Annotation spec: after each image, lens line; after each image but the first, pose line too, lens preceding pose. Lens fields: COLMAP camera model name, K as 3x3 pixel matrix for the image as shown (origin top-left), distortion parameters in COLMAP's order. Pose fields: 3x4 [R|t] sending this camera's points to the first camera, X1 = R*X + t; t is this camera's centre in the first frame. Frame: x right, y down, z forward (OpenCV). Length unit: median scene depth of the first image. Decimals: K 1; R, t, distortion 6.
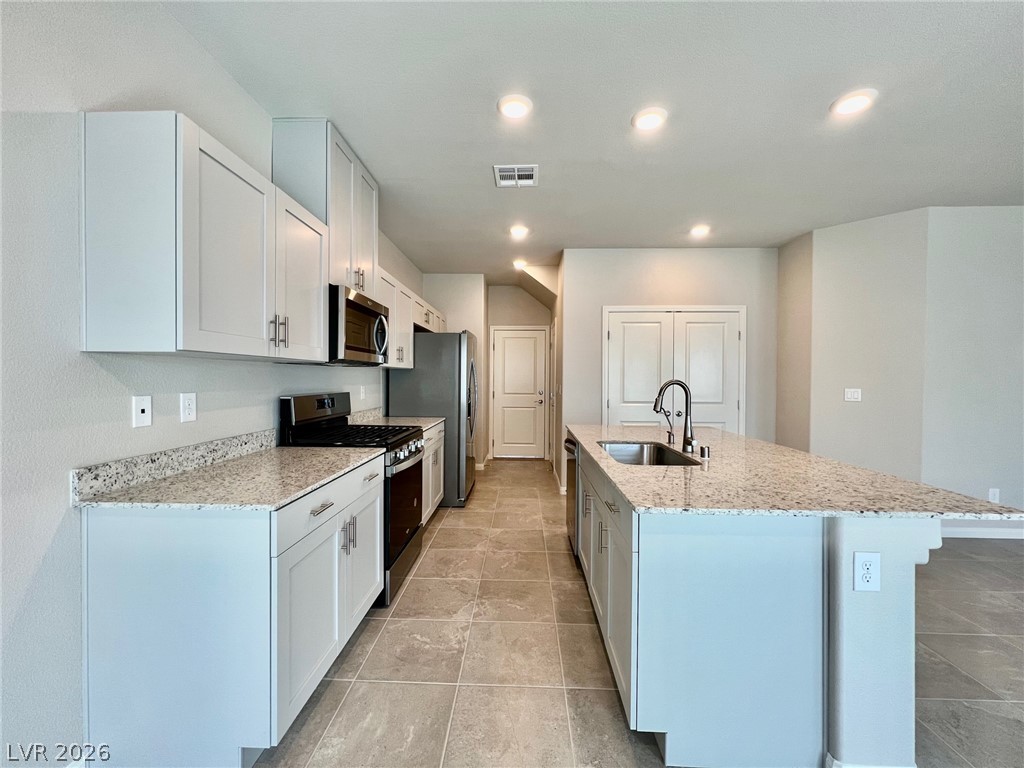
lens RADIAL K [[402.5, 0, 510.0], [0, 402.5, 394.5], [0, 0, 1]] dist [0.010186, 0.000102]
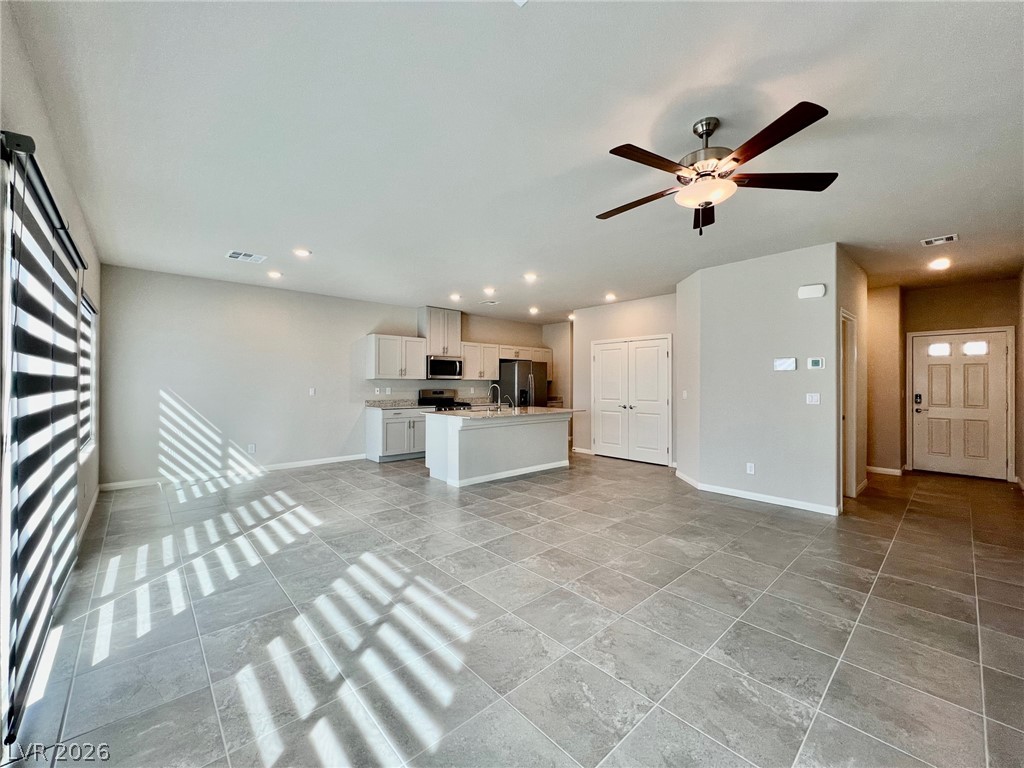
lens RADIAL K [[409.3, 0, 505.3], [0, 409.3, 381.1], [0, 0, 1]] dist [0.000562, -0.000036]
pose [[0.694882, -0.009712, -0.719058, 2.247113], [-0.030322, 0.998624, -0.042790, 0.054080], [0.718484, 0.051538, 0.693631, -0.792515]]
